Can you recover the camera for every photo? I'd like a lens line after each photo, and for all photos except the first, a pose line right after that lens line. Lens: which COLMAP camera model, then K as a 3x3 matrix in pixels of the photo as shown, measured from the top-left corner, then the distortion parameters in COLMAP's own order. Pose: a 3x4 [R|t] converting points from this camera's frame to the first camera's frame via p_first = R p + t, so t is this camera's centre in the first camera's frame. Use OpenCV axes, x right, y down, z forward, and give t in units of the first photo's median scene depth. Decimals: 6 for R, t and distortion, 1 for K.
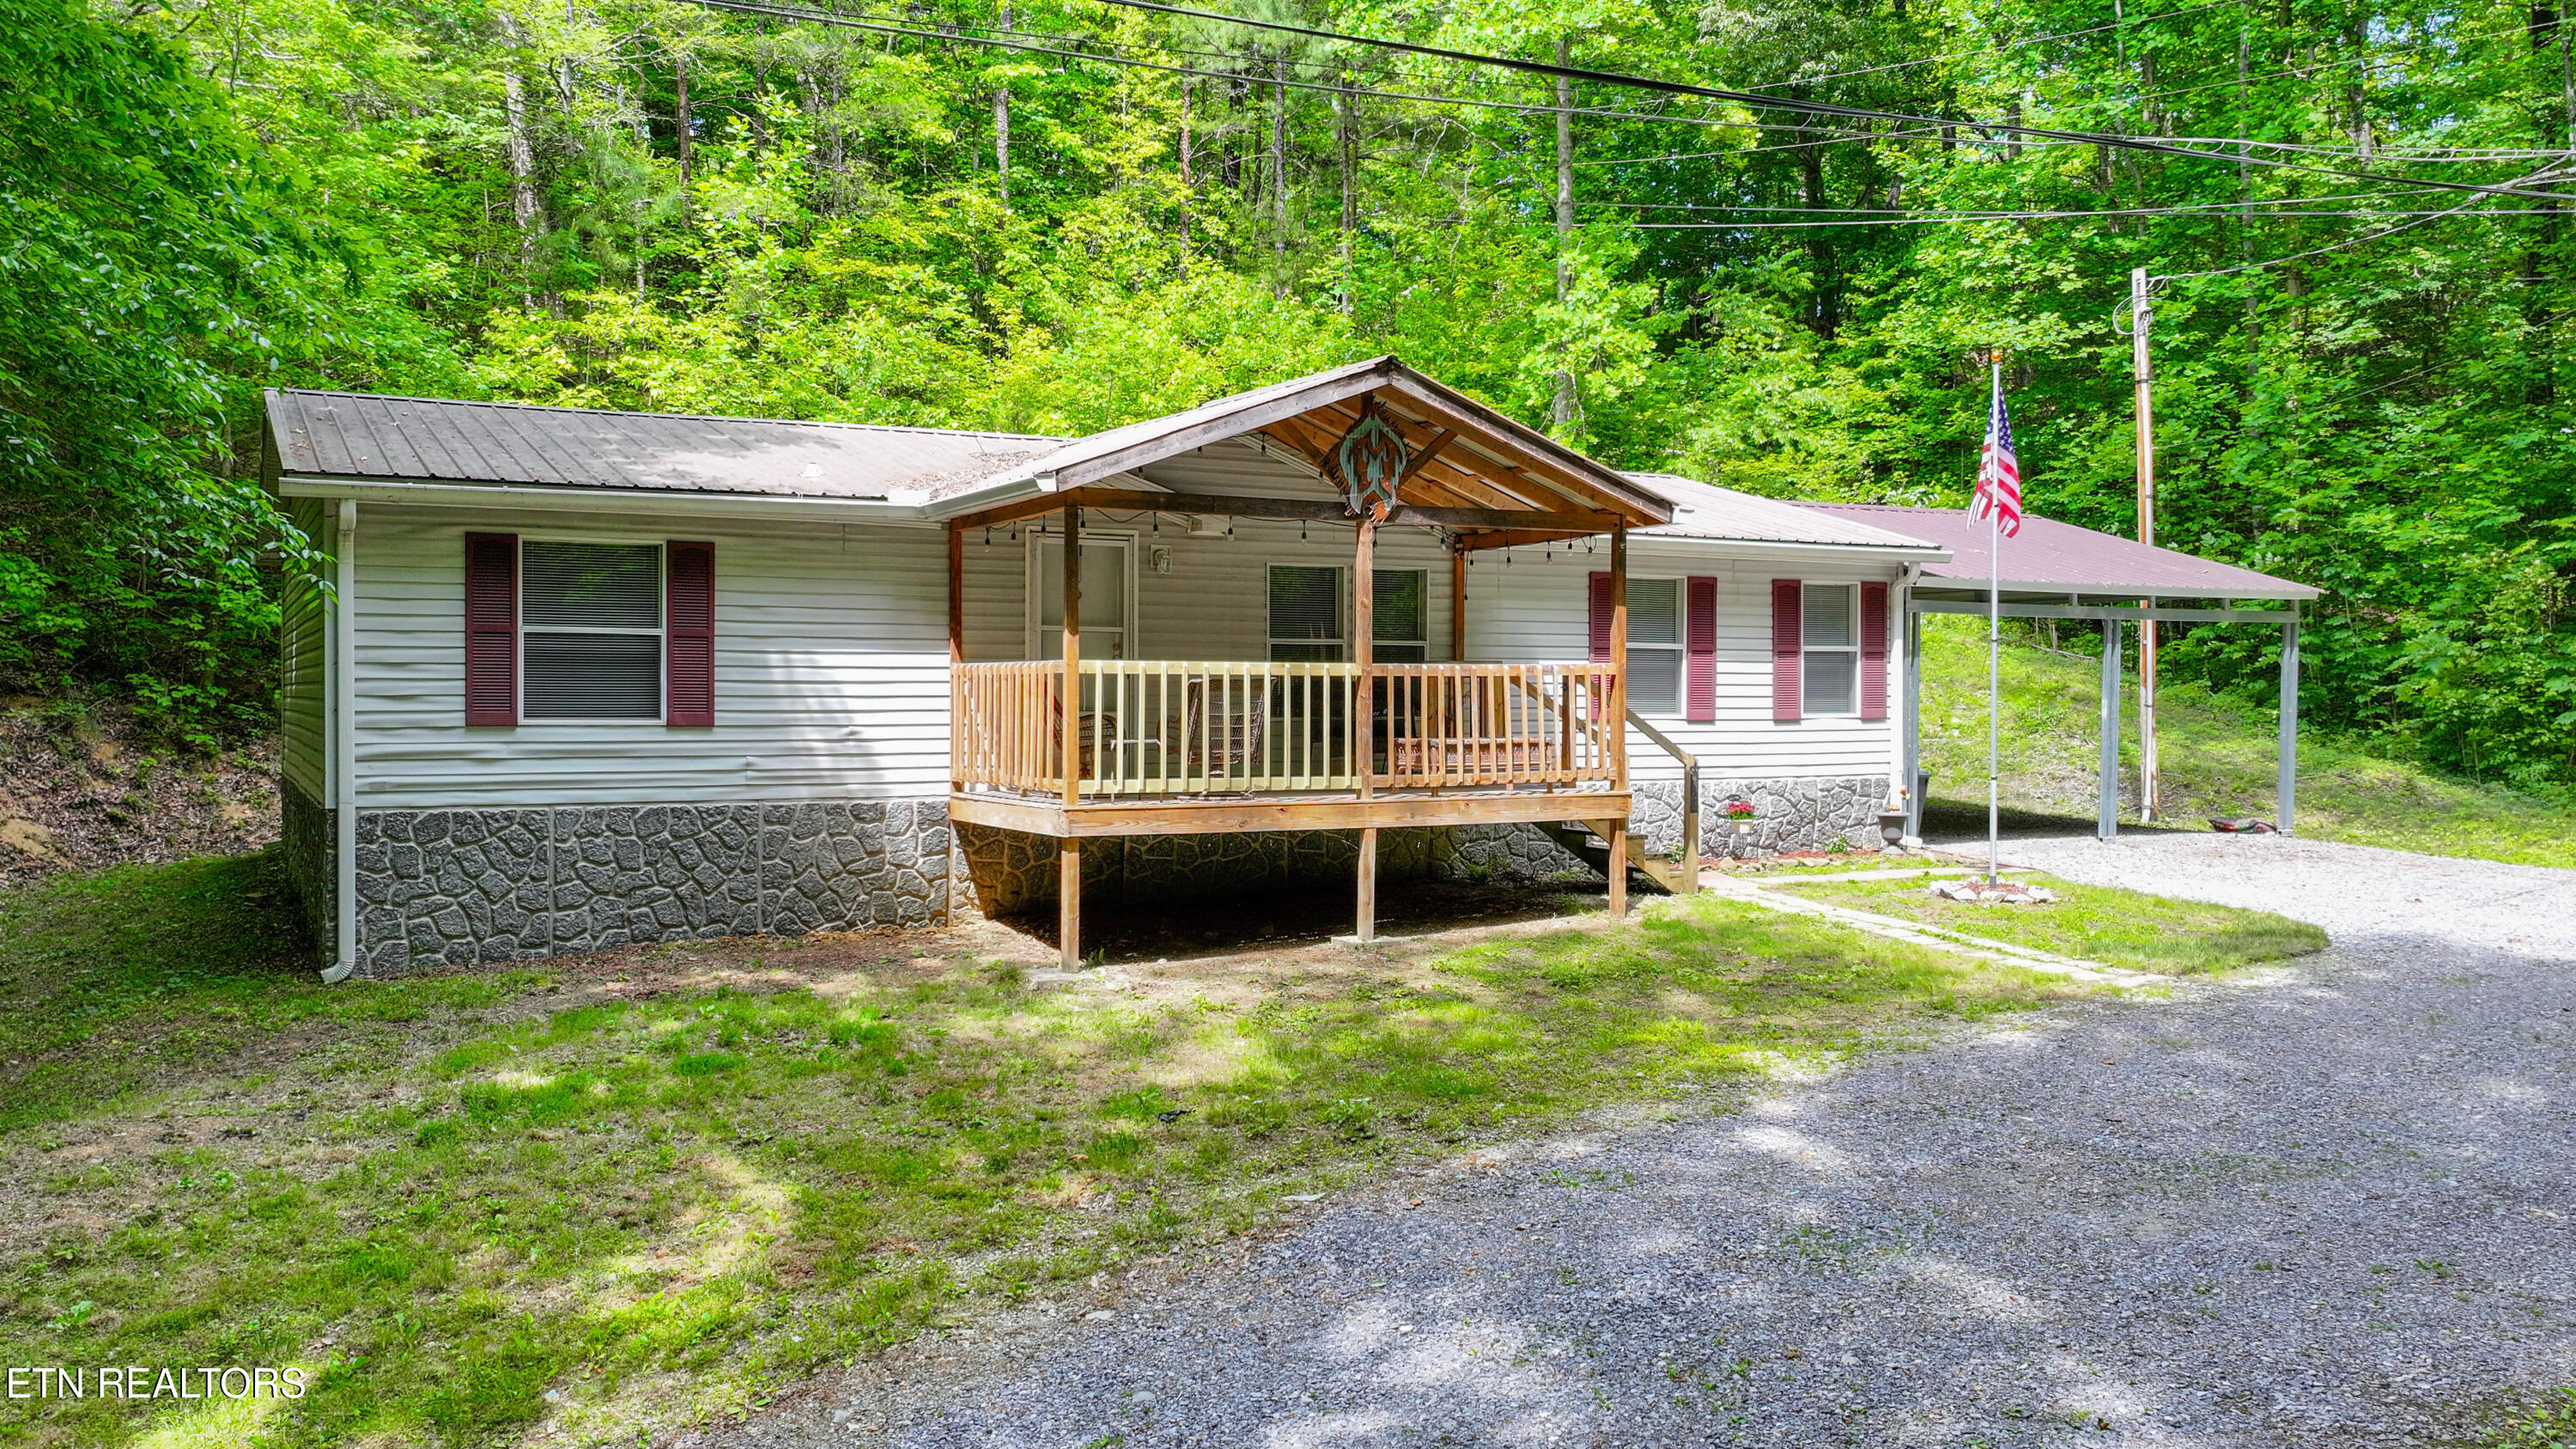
lens RADIAL K [[2065.5, 0, 1272.3], [0, 2065.5, 743.5], [0, 0, 1]] dist [-0.001189, 0.013969]
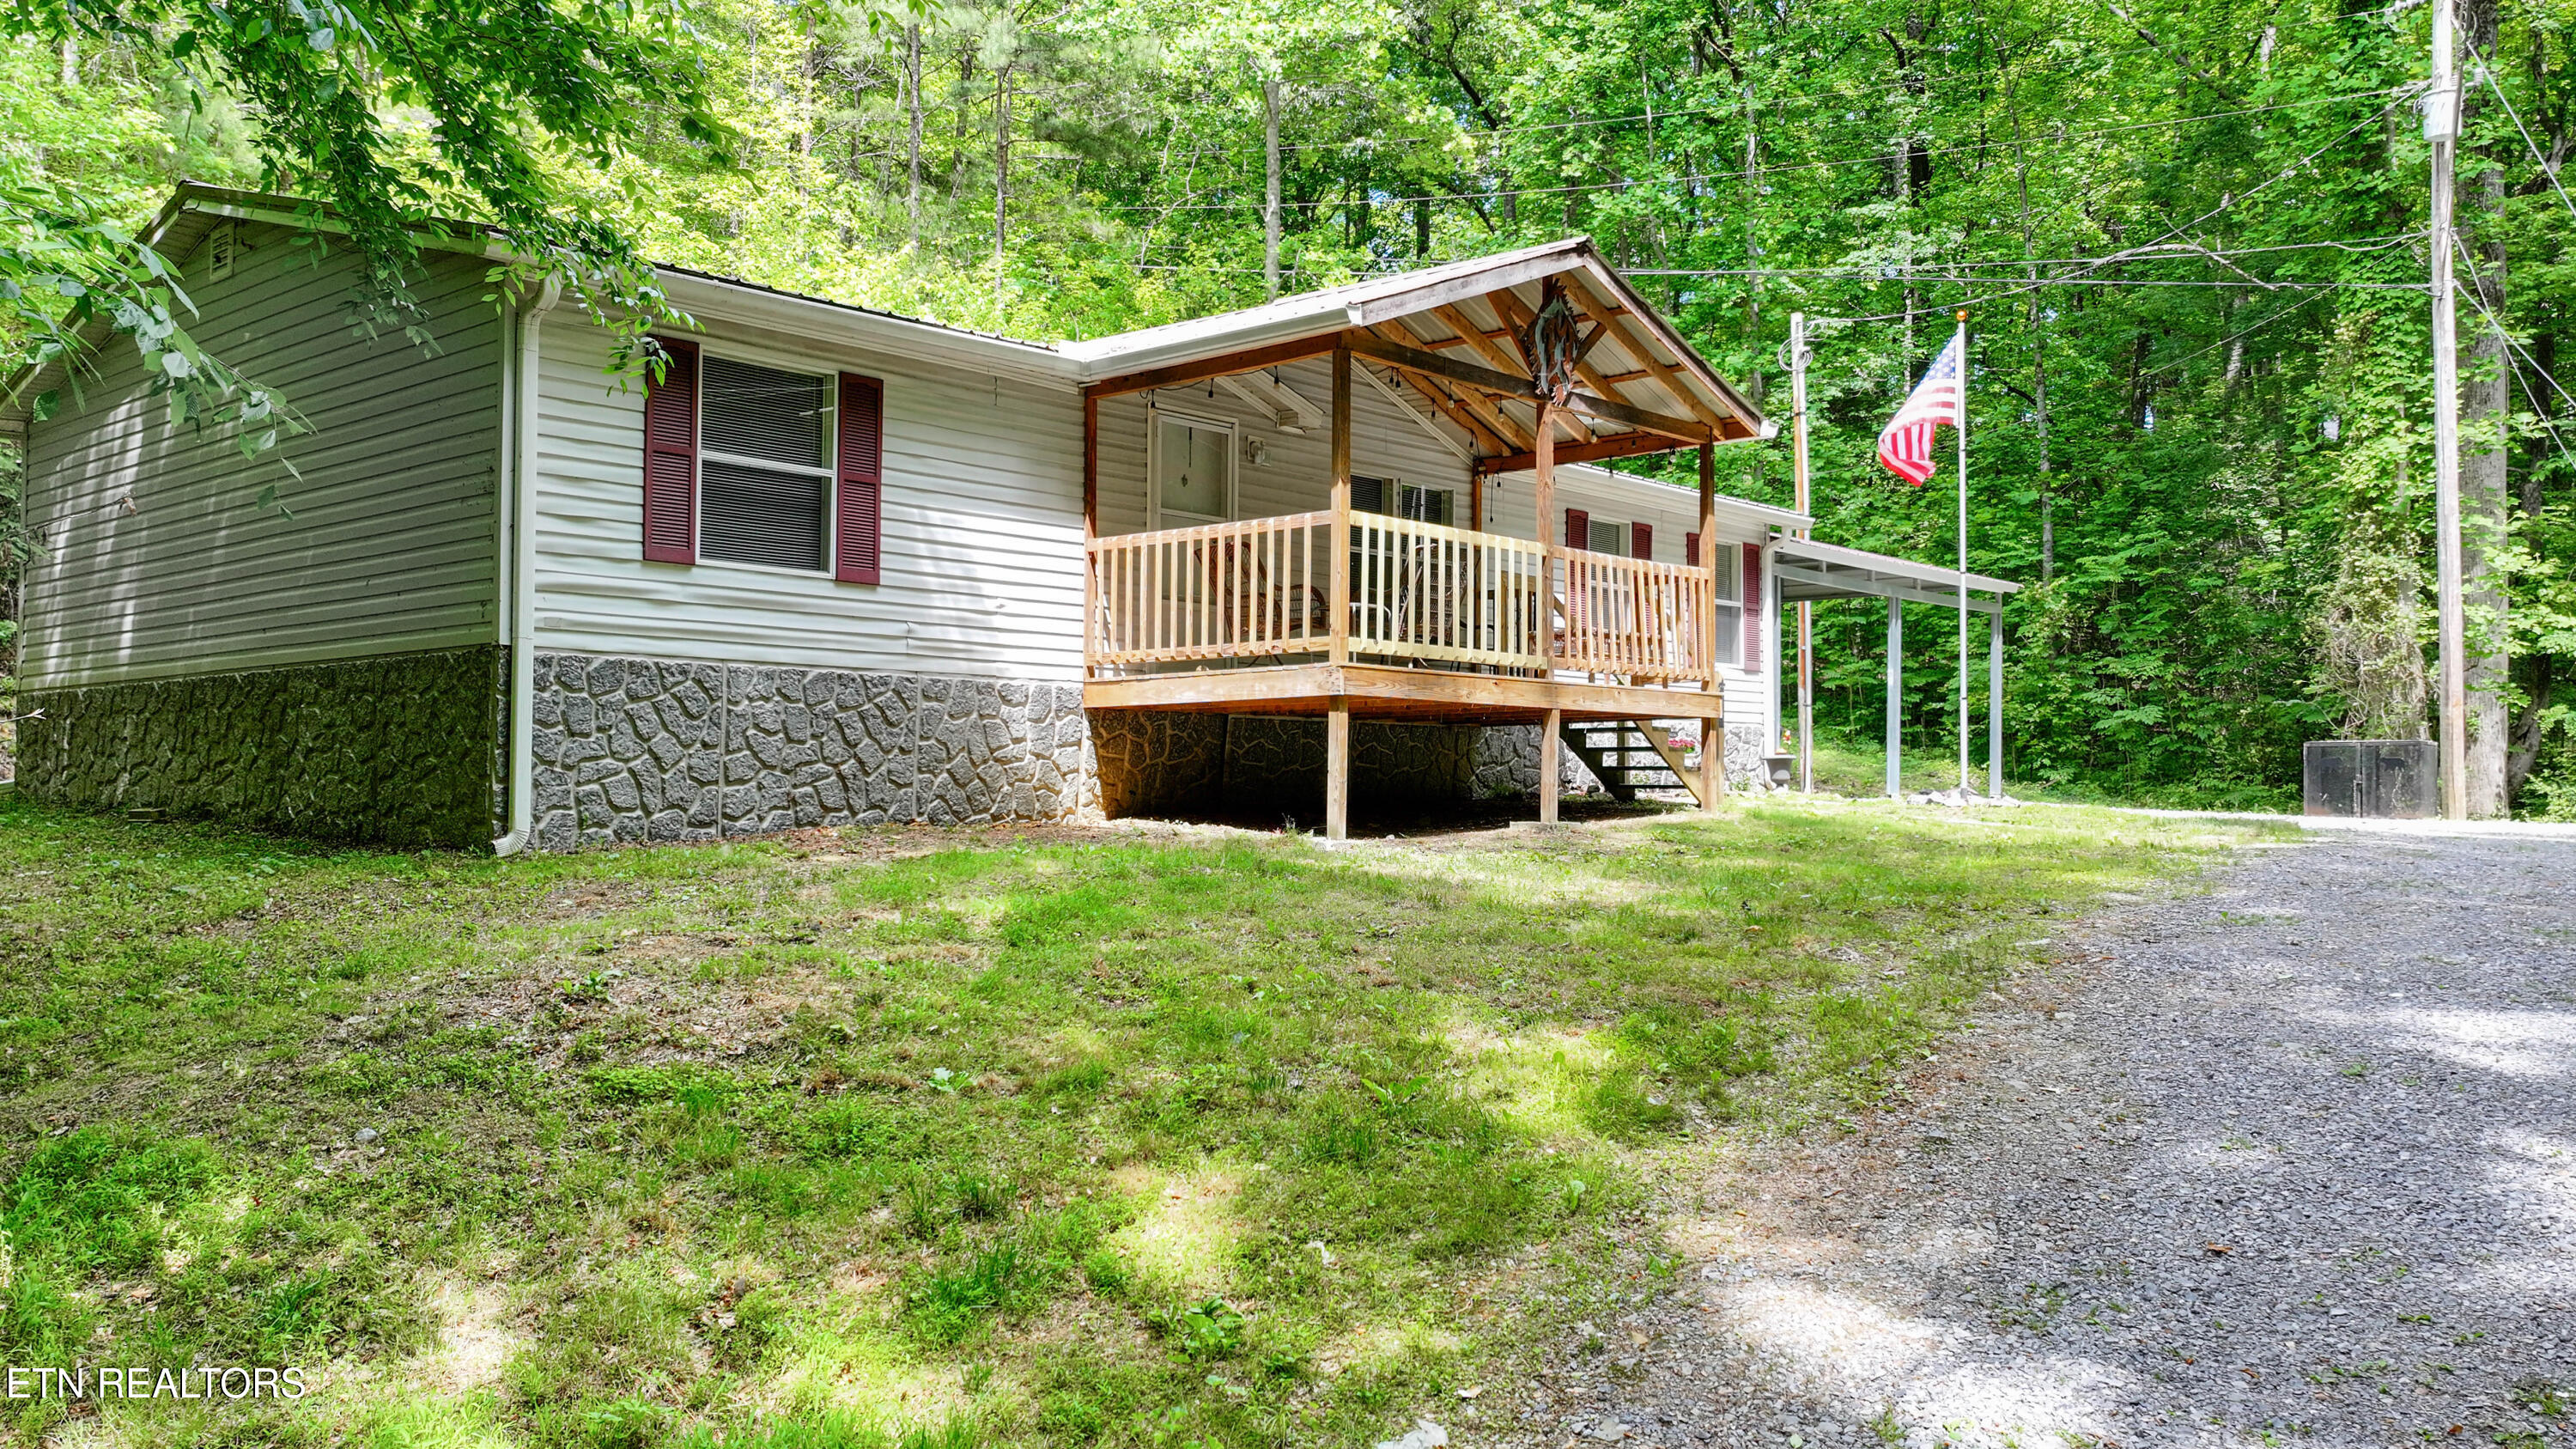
lens RADIAL K [[2065.5, 0, 1244.0], [0, 2065.5, 734.6], [0, 0, 1]] dist [-0.001189, 0.013969]
pose [[0.942626, 0.015039, 0.333512, -0.422890], [0.003471, 0.998489, -0.054835, 0.106147], [-0.333833, 0.052846, 0.941150, 0.118591]]
